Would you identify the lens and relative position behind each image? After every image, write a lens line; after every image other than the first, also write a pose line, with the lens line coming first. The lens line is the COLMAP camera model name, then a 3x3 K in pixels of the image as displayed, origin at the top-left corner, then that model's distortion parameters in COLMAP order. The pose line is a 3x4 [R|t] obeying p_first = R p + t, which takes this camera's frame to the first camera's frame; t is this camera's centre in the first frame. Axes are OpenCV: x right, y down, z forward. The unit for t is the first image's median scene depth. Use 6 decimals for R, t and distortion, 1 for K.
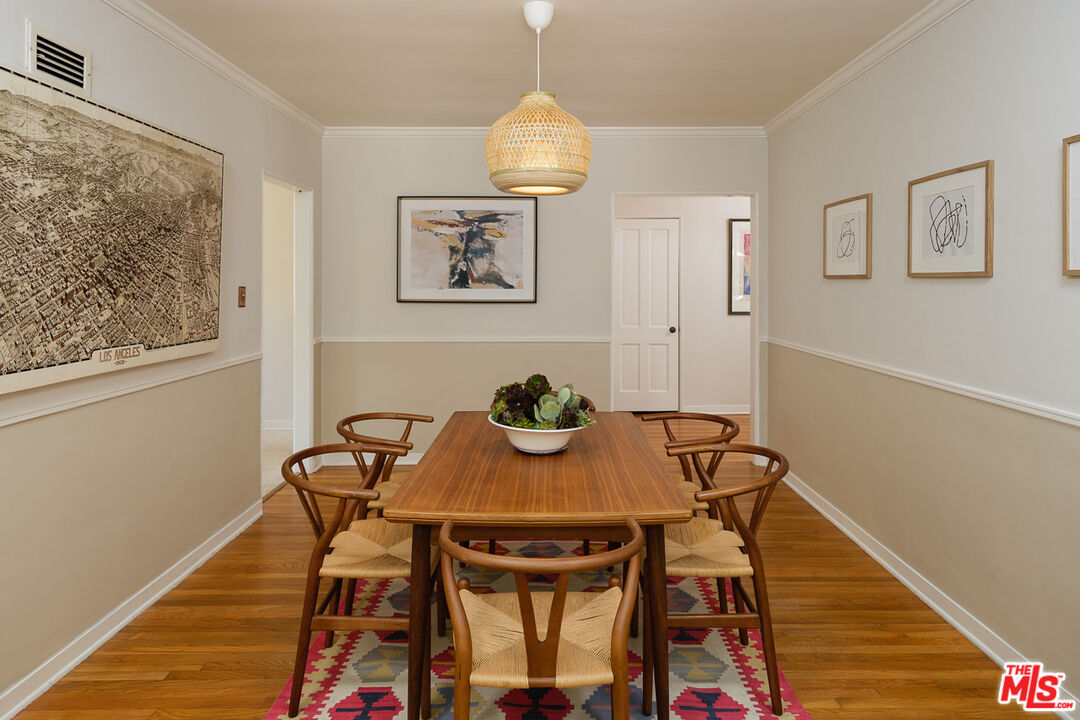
lens RADIAL K [[620.2, 0, 564.7], [0, 620.2, 289.9], [0, 0, 1]] dist [-0.001400, -0.002508]
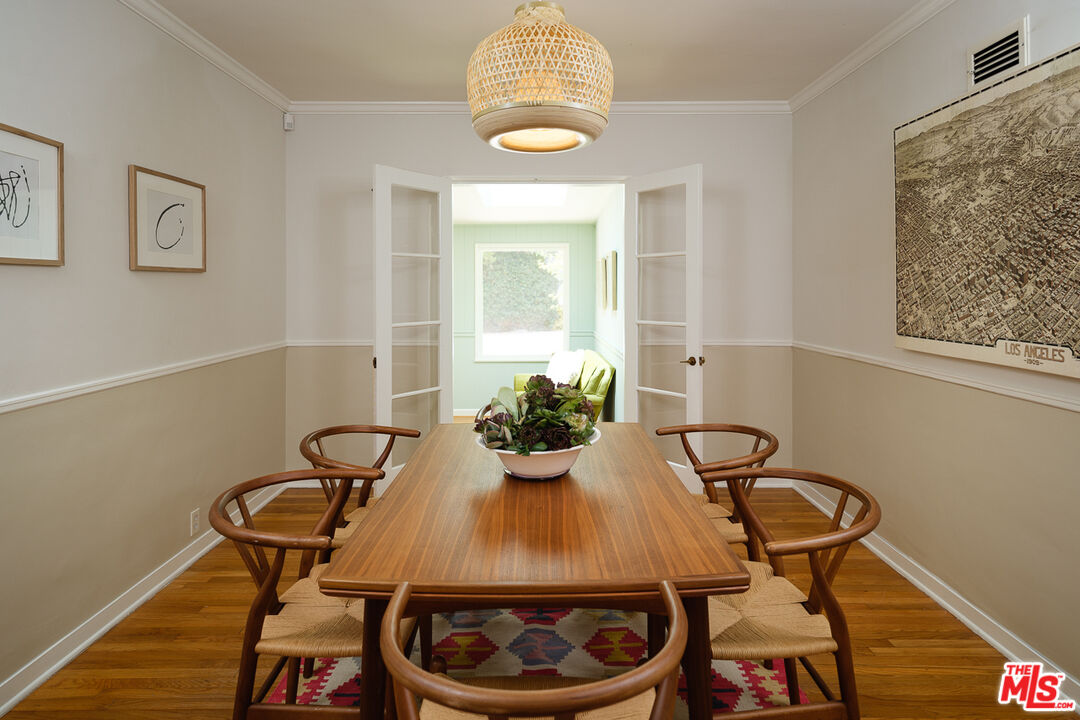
lens RADIAL K [[597.2, 0, 542.2], [0, 597.2, 287.9], [0, 0, 1]] dist [-0.001540, -0.000264]
pose [[-0.999808, 0.004009, 0.019165, -0.066149], [0.004268, 0.999900, 0.013491, 0.002379], [-0.019109, 0.013570, -0.999725, 1.957583]]
